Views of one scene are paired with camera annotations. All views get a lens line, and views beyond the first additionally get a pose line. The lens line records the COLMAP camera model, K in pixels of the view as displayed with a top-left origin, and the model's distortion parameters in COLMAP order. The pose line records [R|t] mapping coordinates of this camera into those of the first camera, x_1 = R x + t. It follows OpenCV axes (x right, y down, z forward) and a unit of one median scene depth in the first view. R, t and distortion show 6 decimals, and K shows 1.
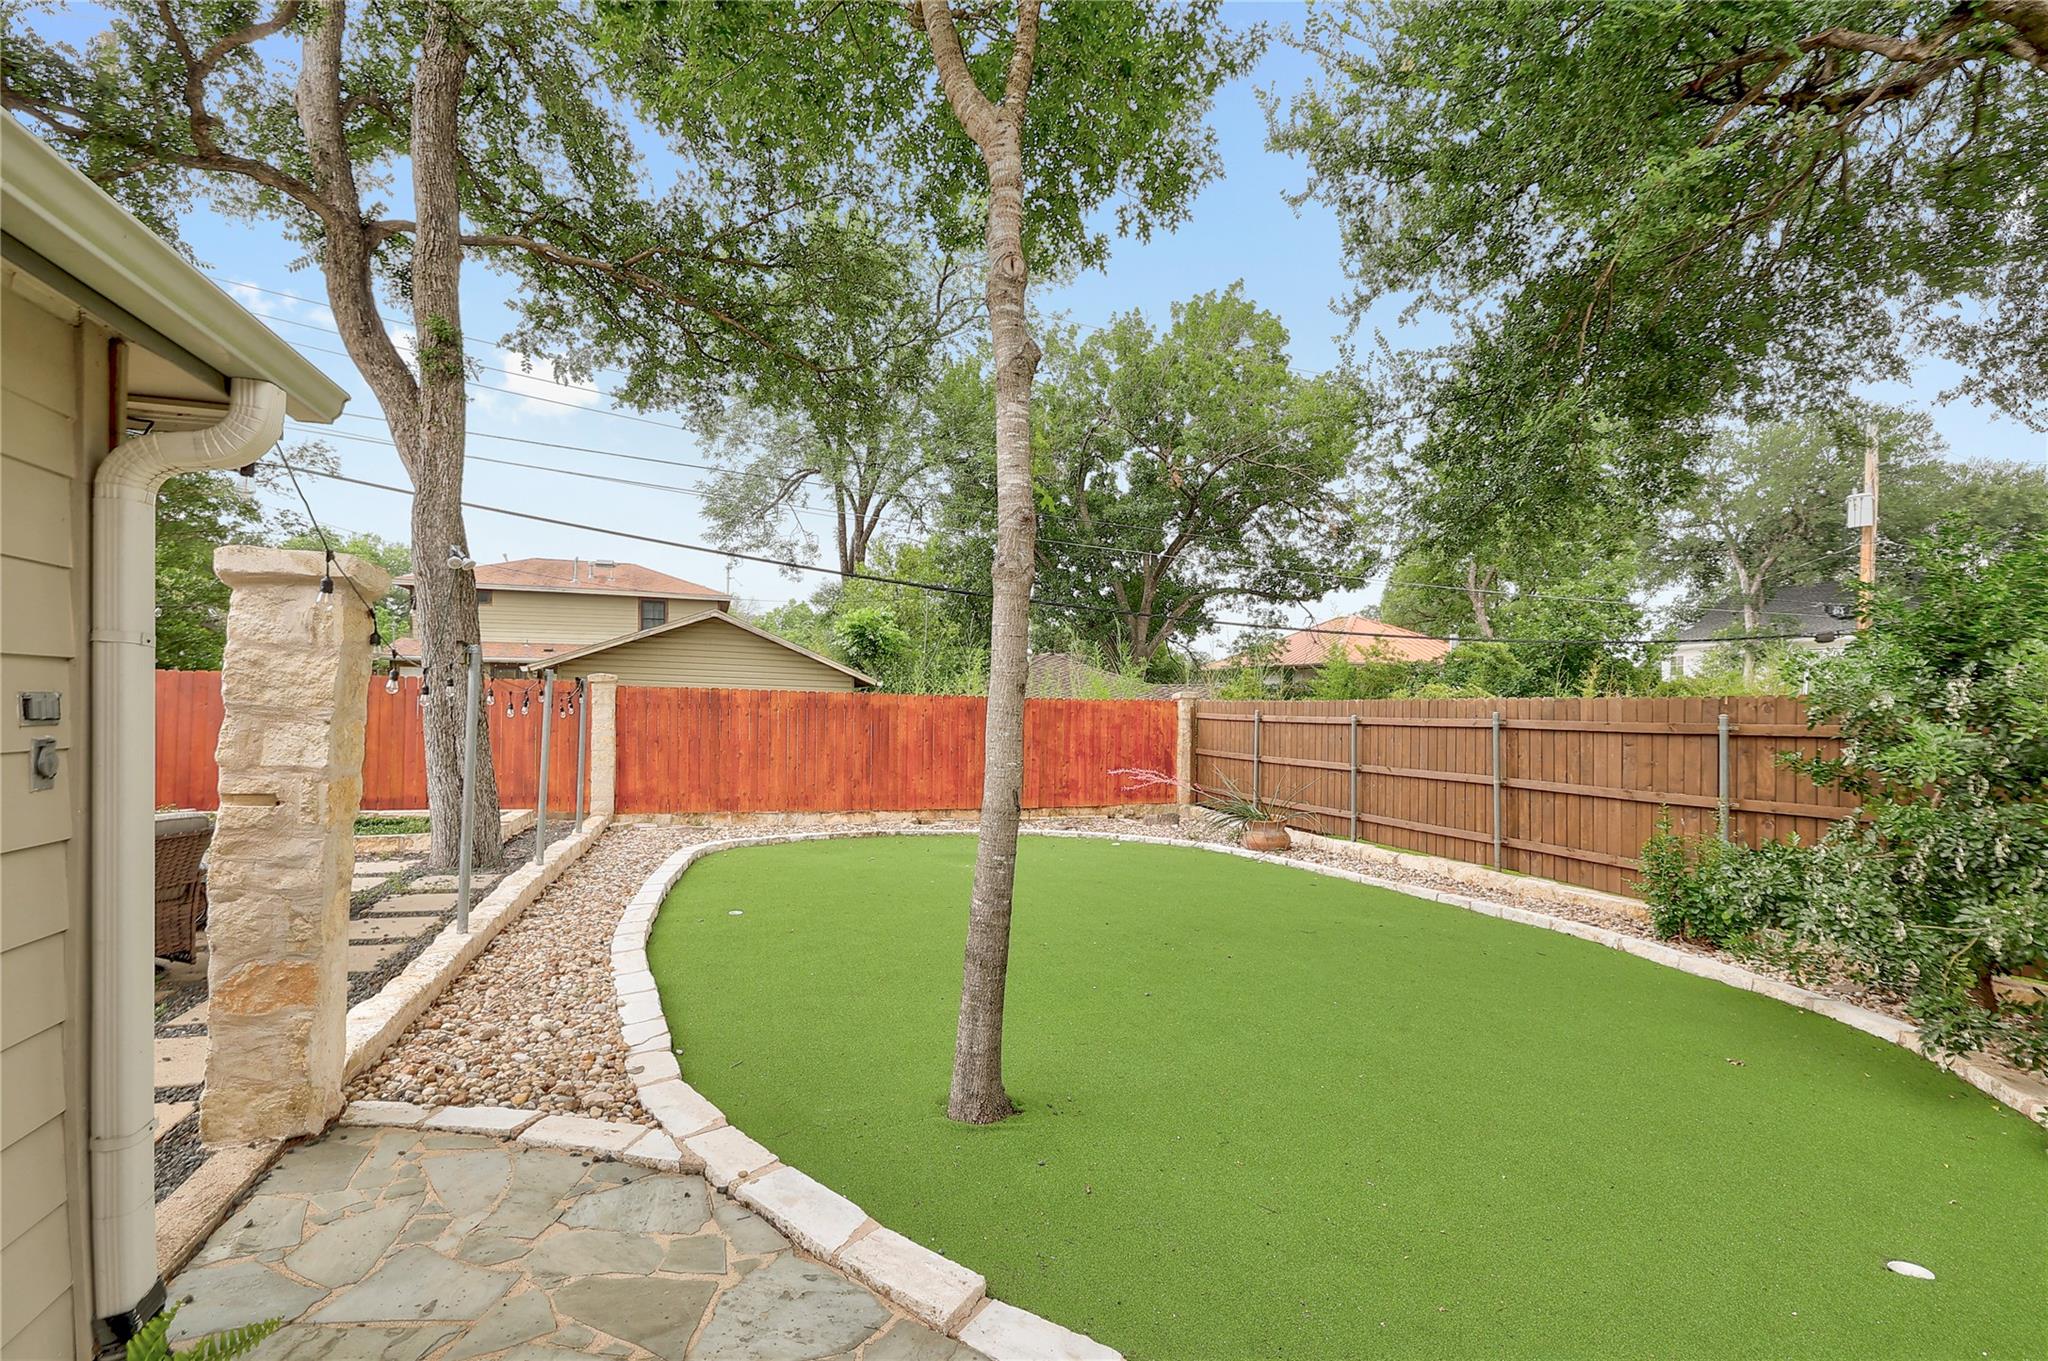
lens RADIAL K [[905.2, 0, 1034.6], [0, 905.2, 712.4], [0, 0, 1]] dist [-0.004980, 0.001628]
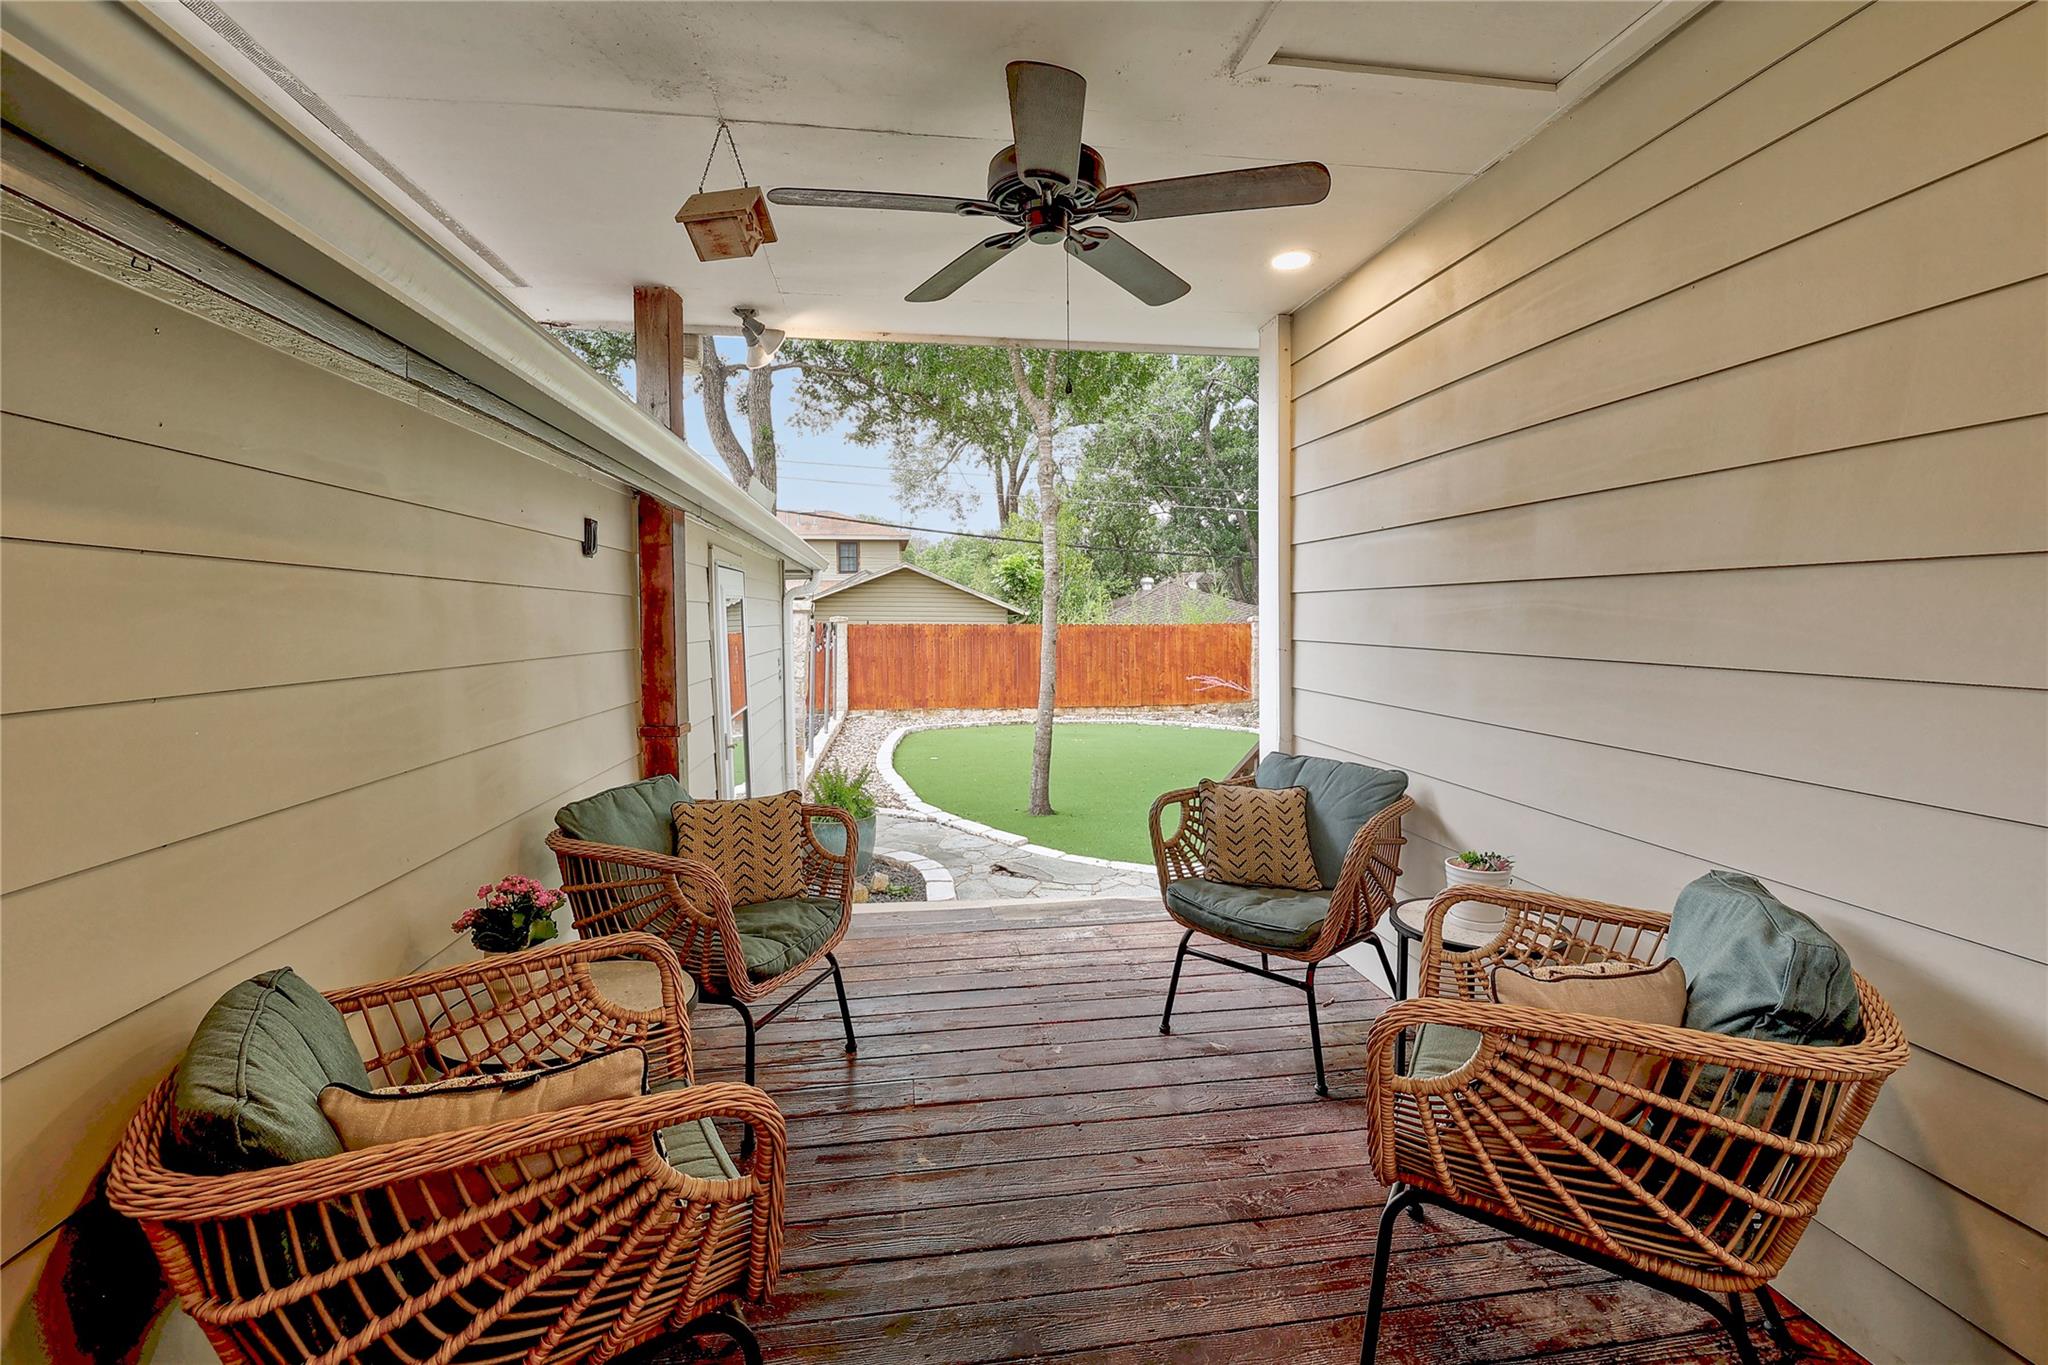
lens RADIAL K [[905.2, 0, 1032.8], [0, 905.2, 630.0], [0, 0, 1]] dist [-0.004980, 0.001628]
pose [[0.982927, -0.020908, -0.182805, 0.092933], [0.022173, 0.999742, 0.004880, -0.017108], [0.182656, -0.008850, 0.983137, -0.347053]]
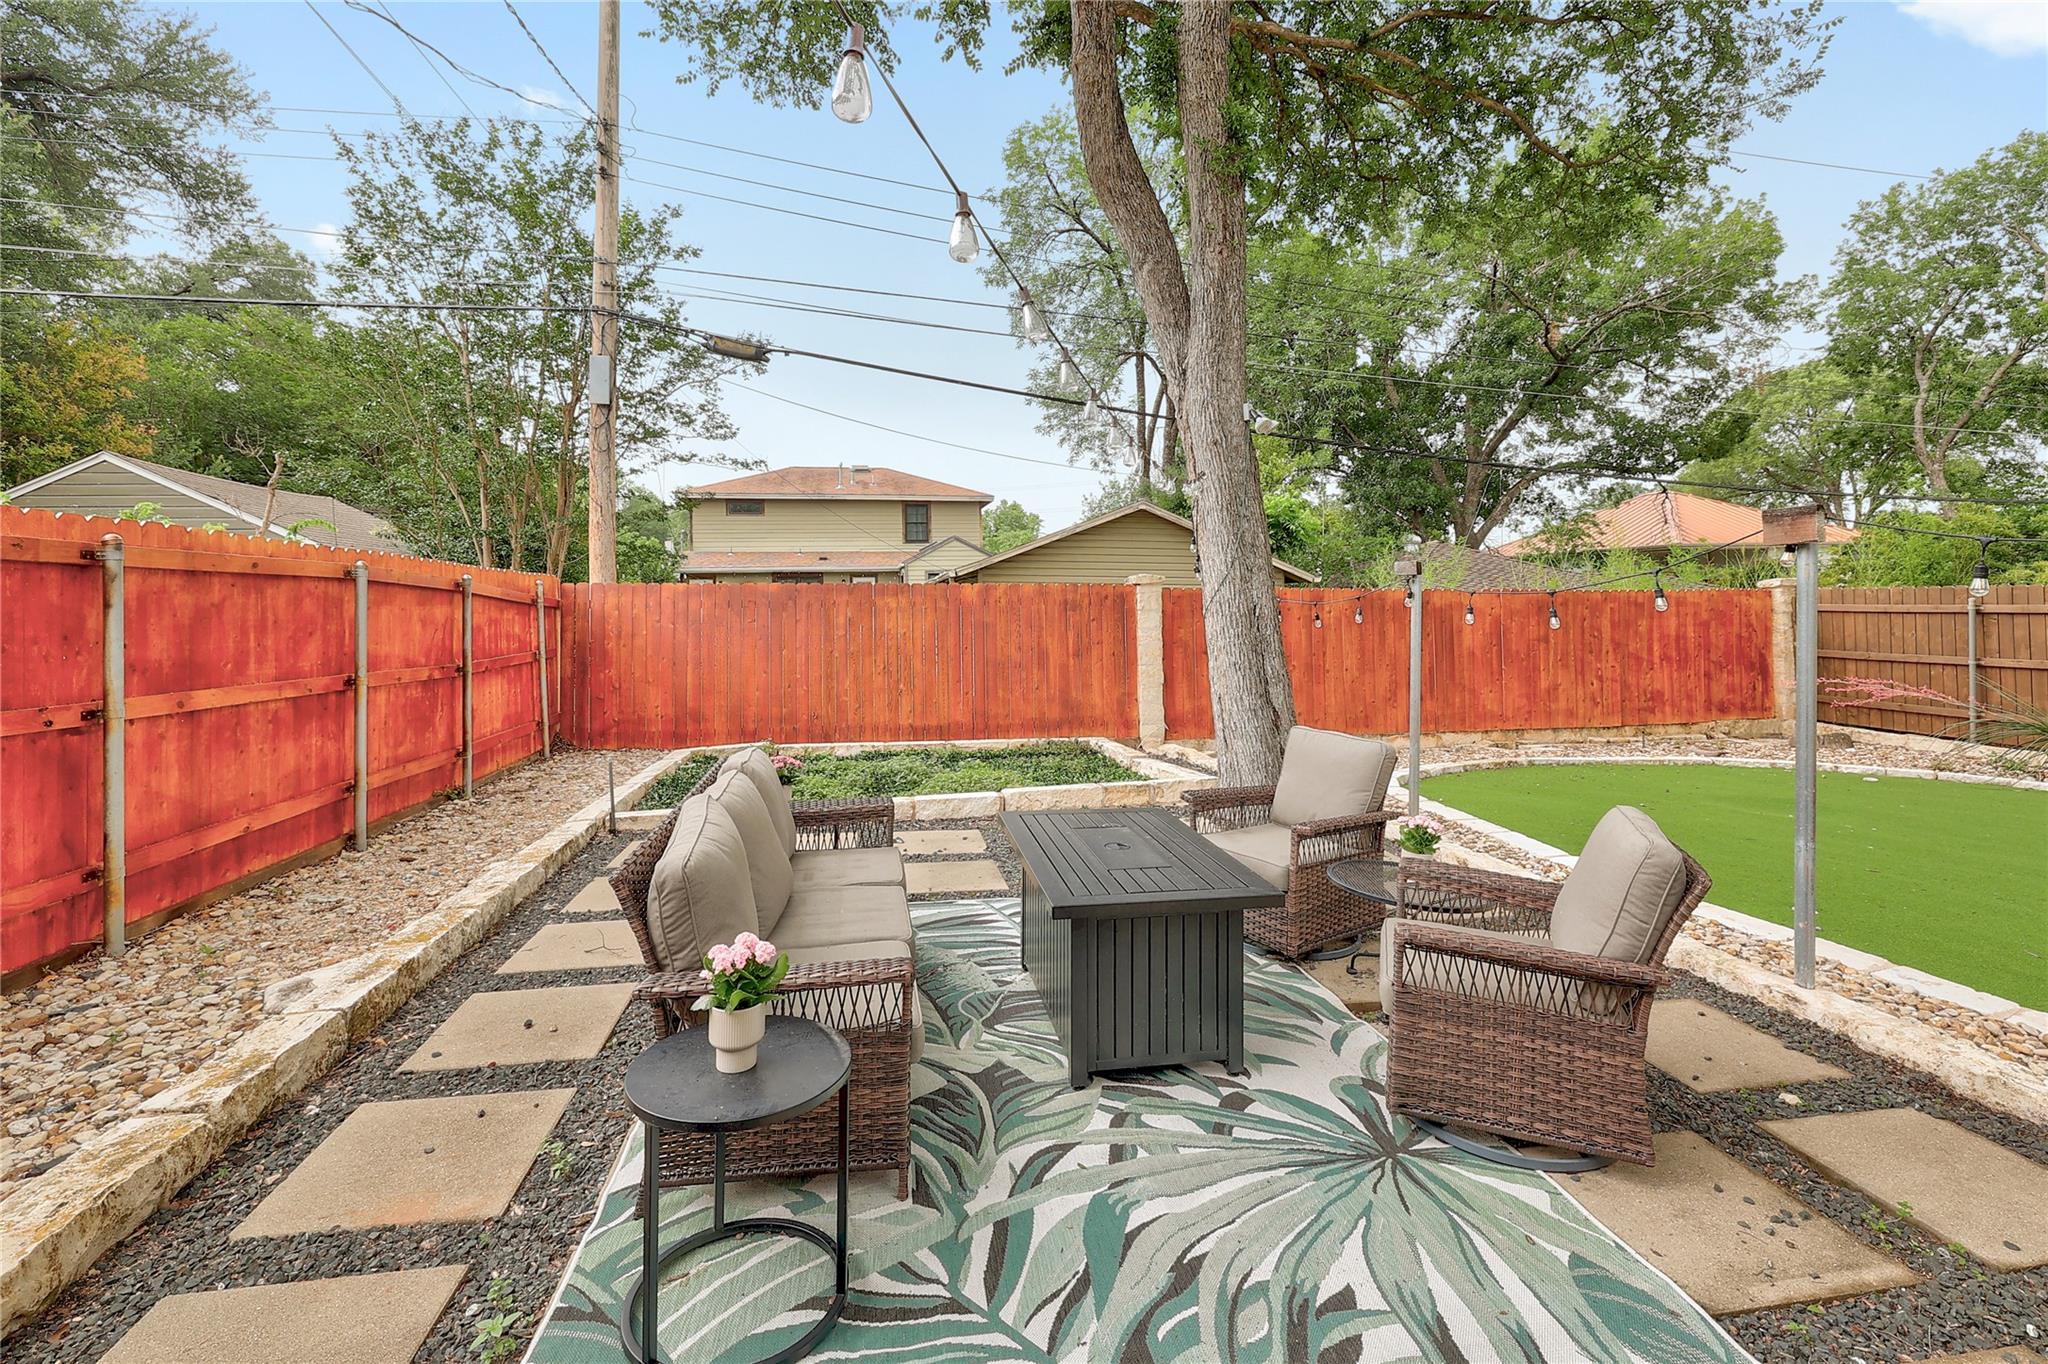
lens RADIAL K [[905.2, 0, 1037.6], [0, 905.2, 605.1], [0, 0, 1]] dist [-0.004980, 0.001628]
pose [[0.989841, -0.024525, -0.140049, -0.392340], [0.023608, 0.999688, -0.008205, -0.008227], [0.140206, 0.004815, 0.990111, 0.123061]]
